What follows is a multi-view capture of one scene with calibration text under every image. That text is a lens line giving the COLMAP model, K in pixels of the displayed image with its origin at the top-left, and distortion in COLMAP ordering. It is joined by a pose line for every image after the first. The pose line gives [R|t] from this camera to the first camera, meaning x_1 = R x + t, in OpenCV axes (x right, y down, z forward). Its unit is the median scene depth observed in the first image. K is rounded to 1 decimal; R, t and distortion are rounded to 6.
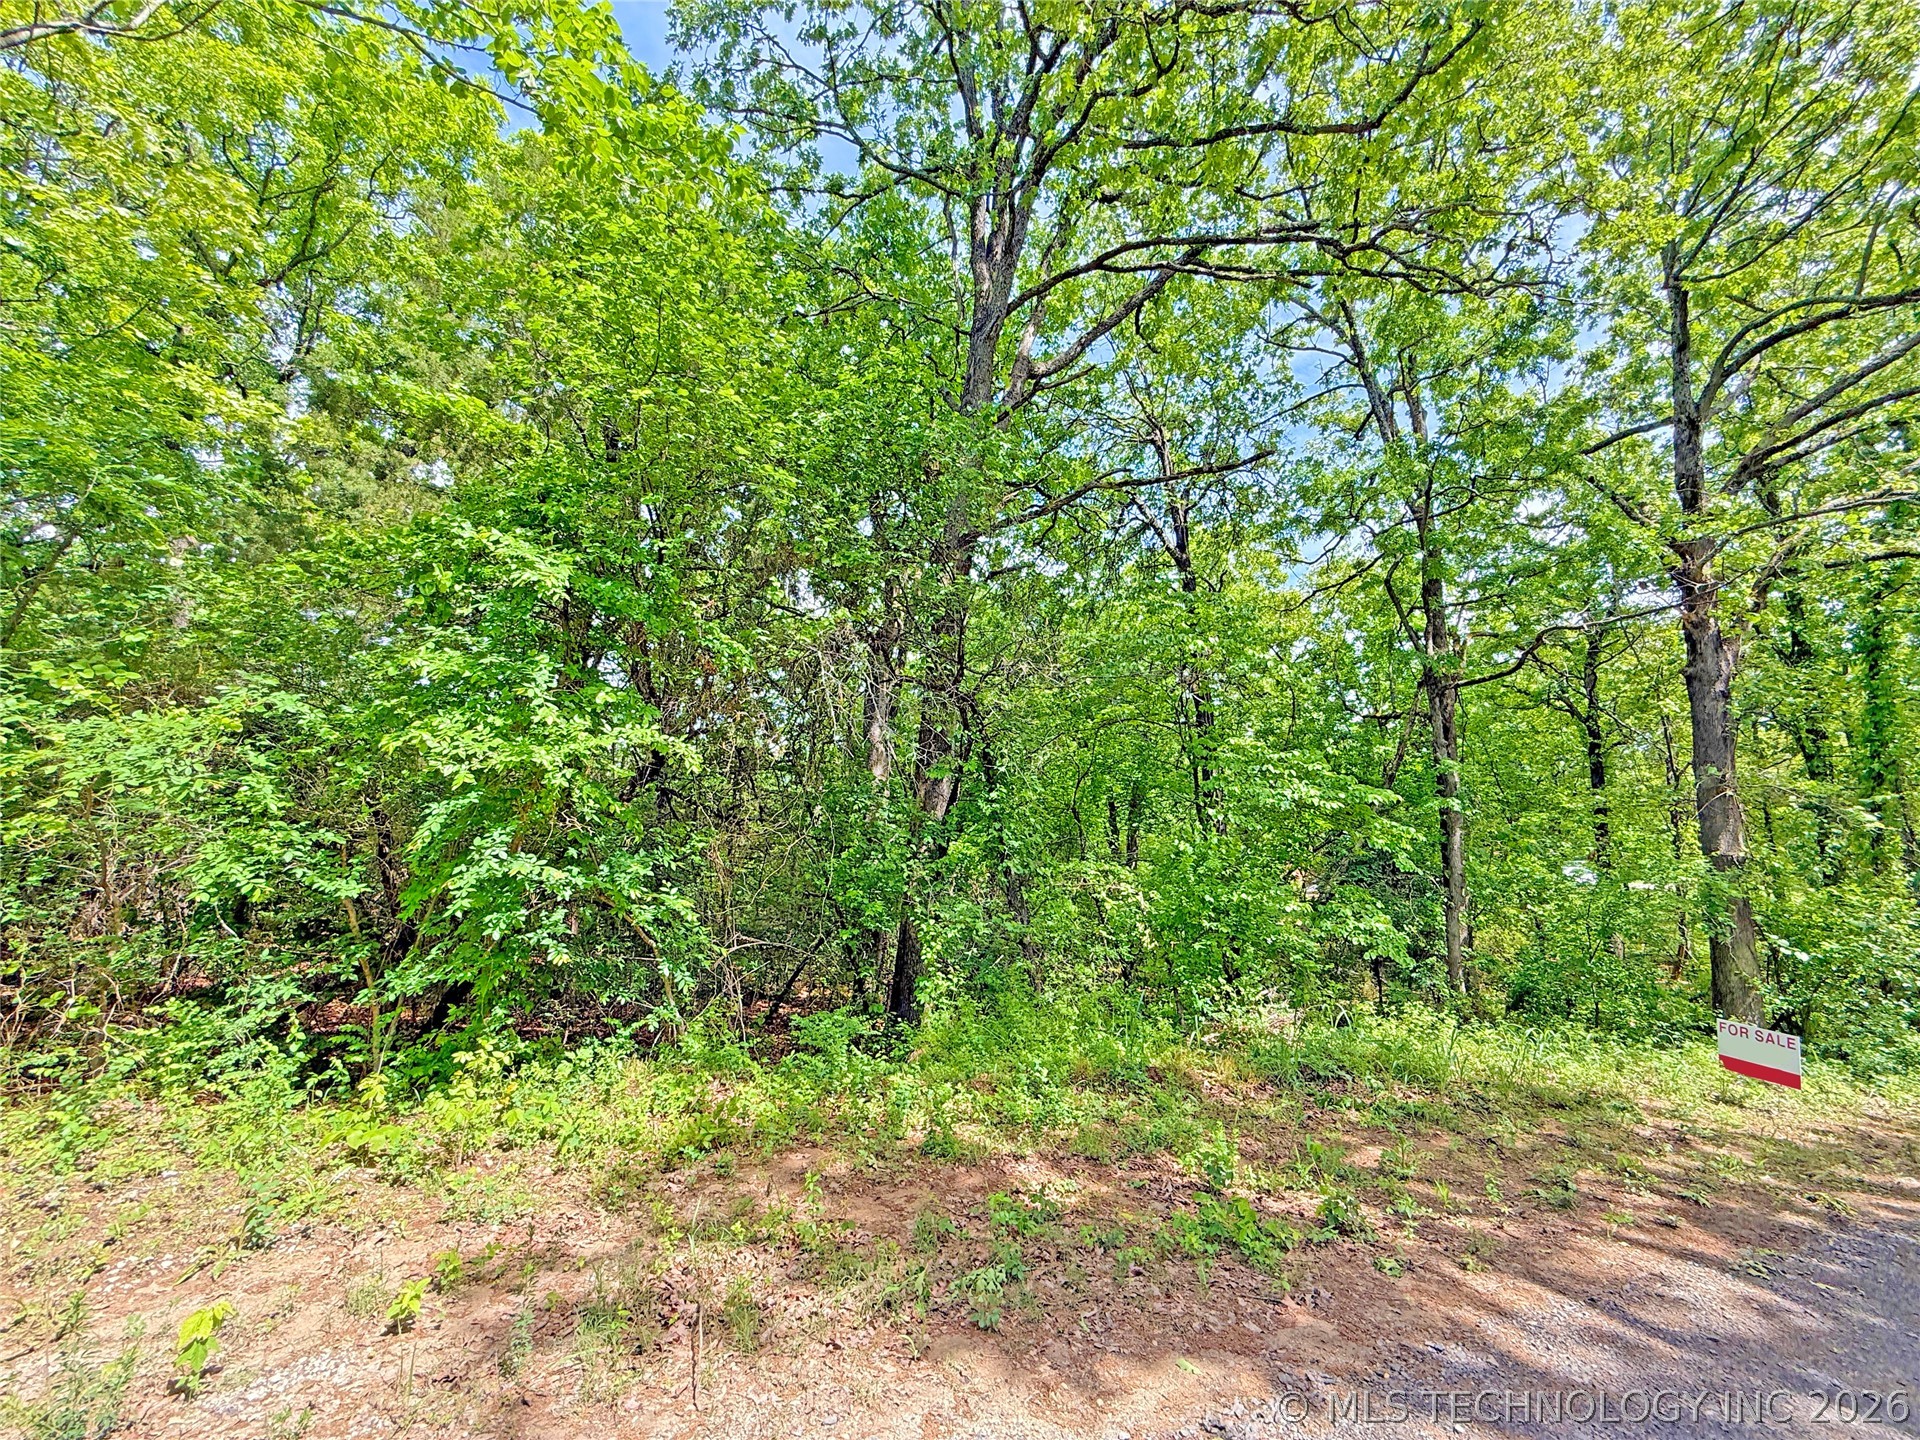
lens RADIAL K [[774.4, 0, 950.2], [0, 774.4, 720.5], [0, 0, 1]] dist [0.000355, -0.000308]
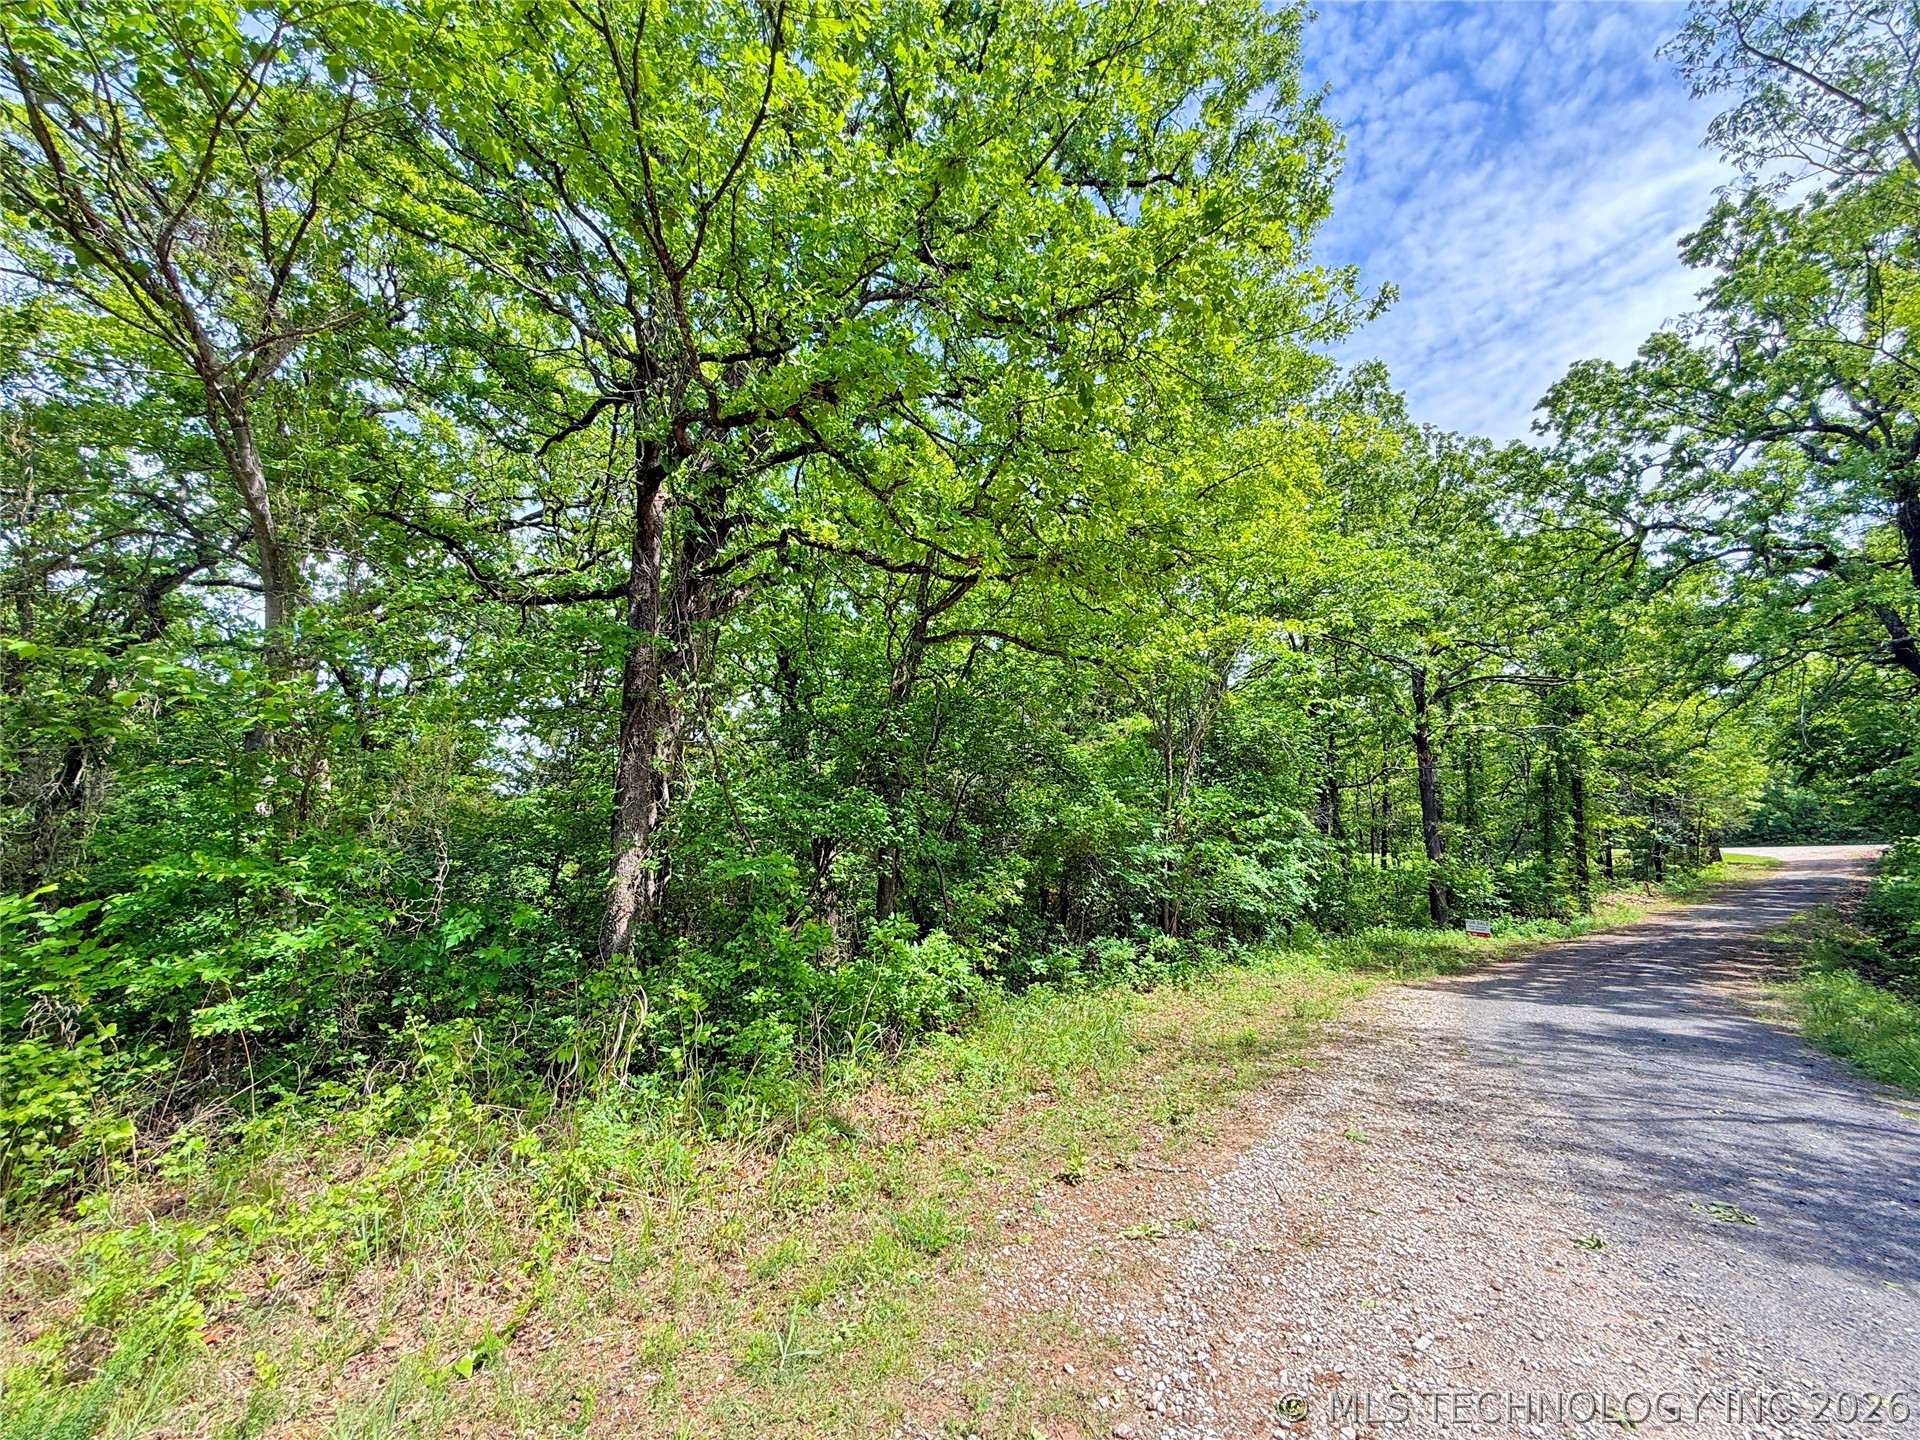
lens RADIAL K [[771.3, 0, 956.2], [0, 771.3, 716.0], [0, 0, 1]] dist [0.000609, -0.000180]
pose [[0.927403, 0.006632, 0.374004, -1.374470], [-0.008606, 0.999956, 0.003609, -0.285320], [-0.373964, -0.006566, 0.927420, -0.720988]]
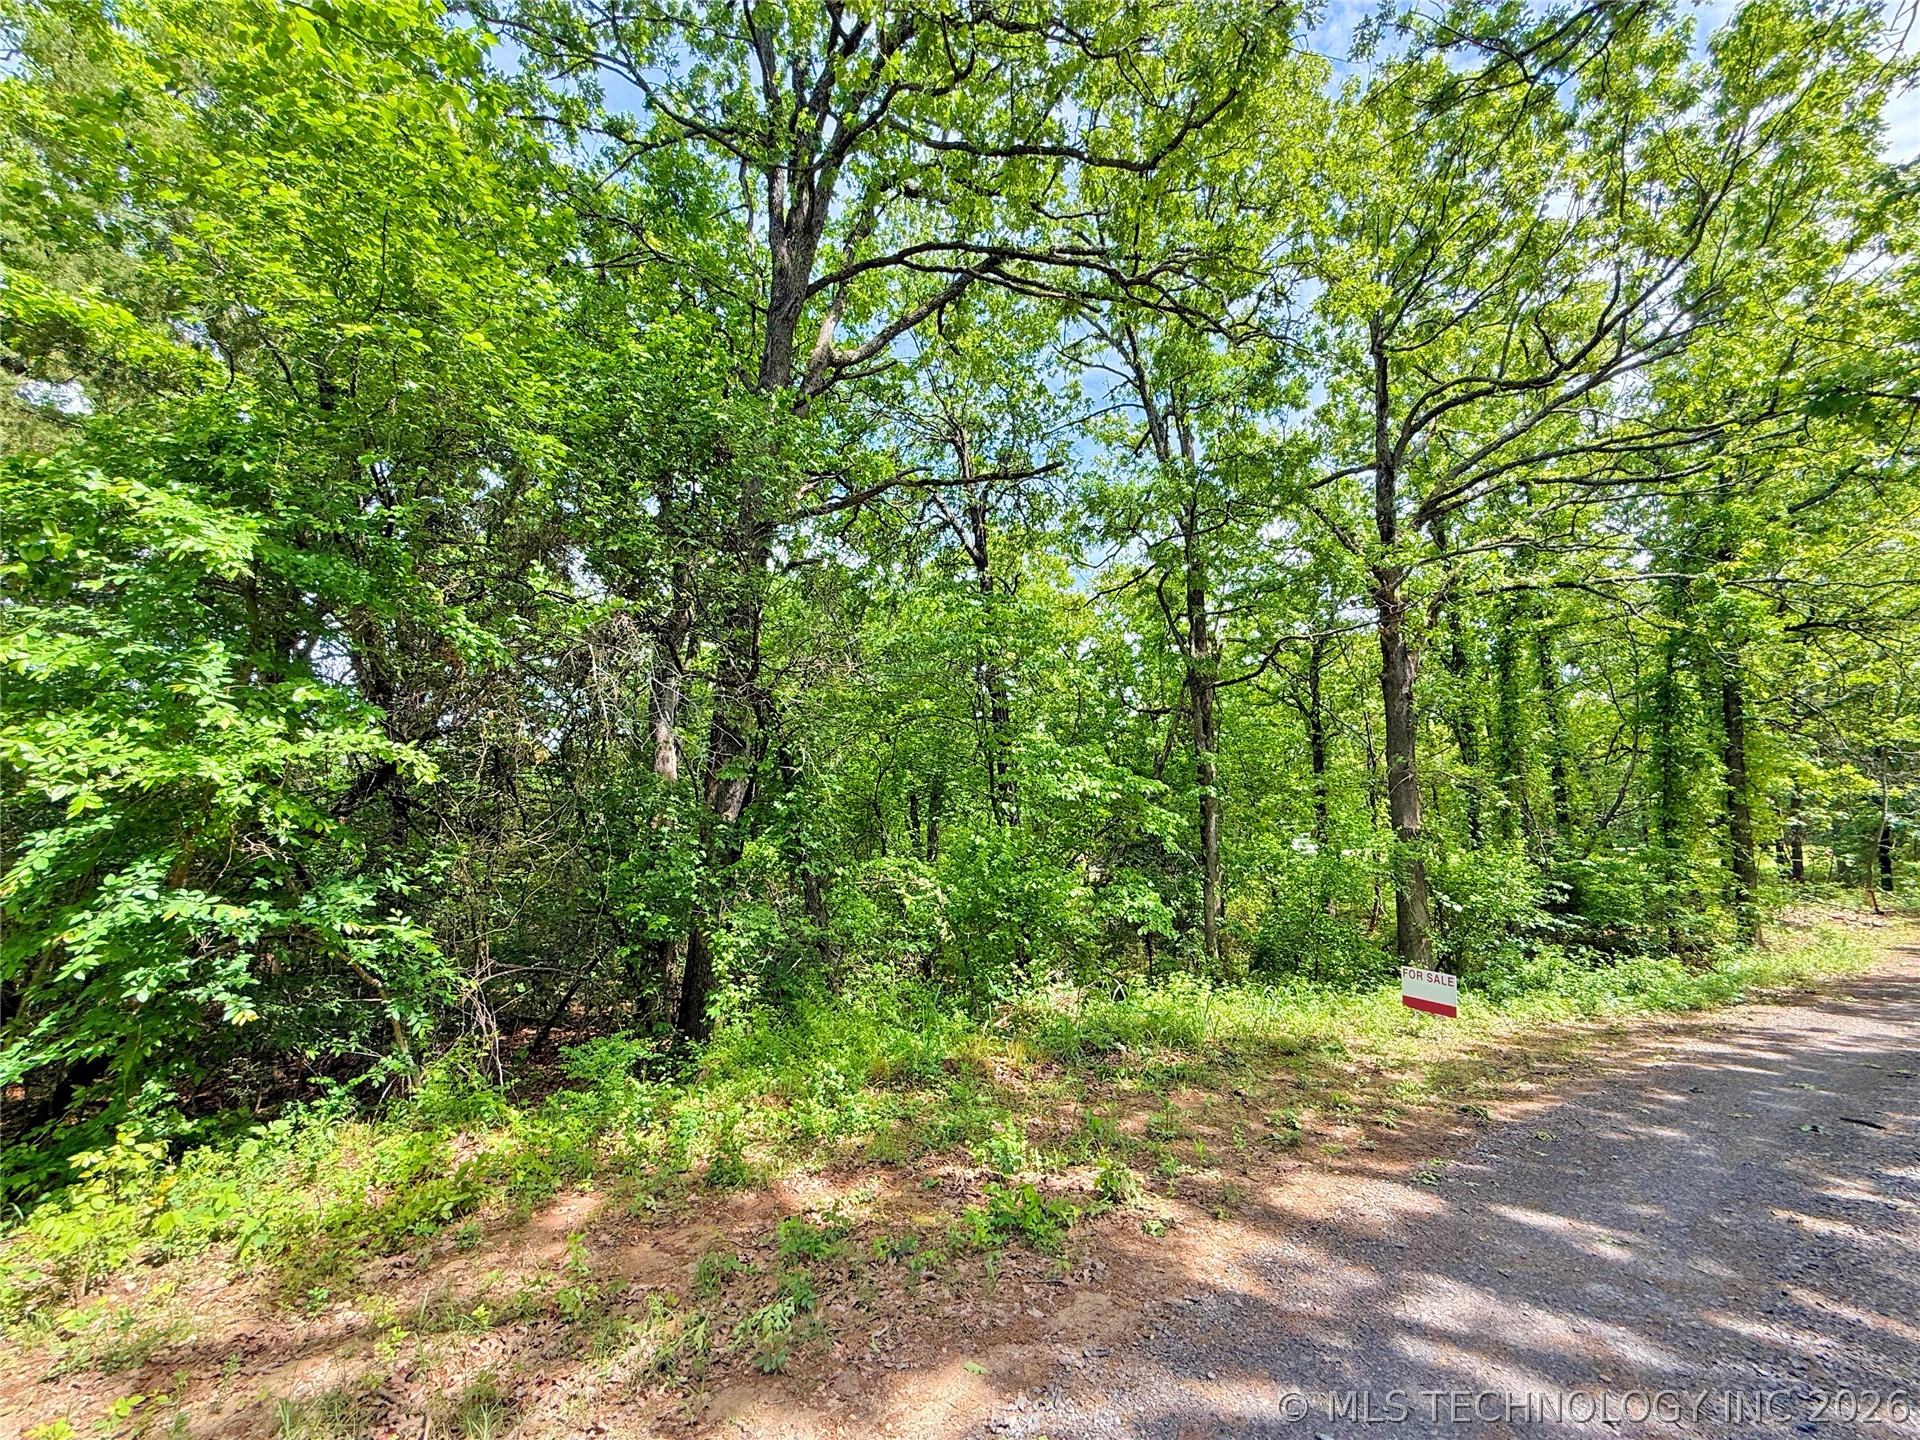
lens RADIAL K [[770.8, 0, 959.3], [0, 770.8, 715.3], [0, 0, 1]] dist [-0.001240, 0.000484]
pose [[0.966171, 0.001763, 0.257897, 0.011214], [-0.004584, 0.999936, 0.010339, -0.014345], [-0.257862, -0.011171, 0.966117, 0.018134]]
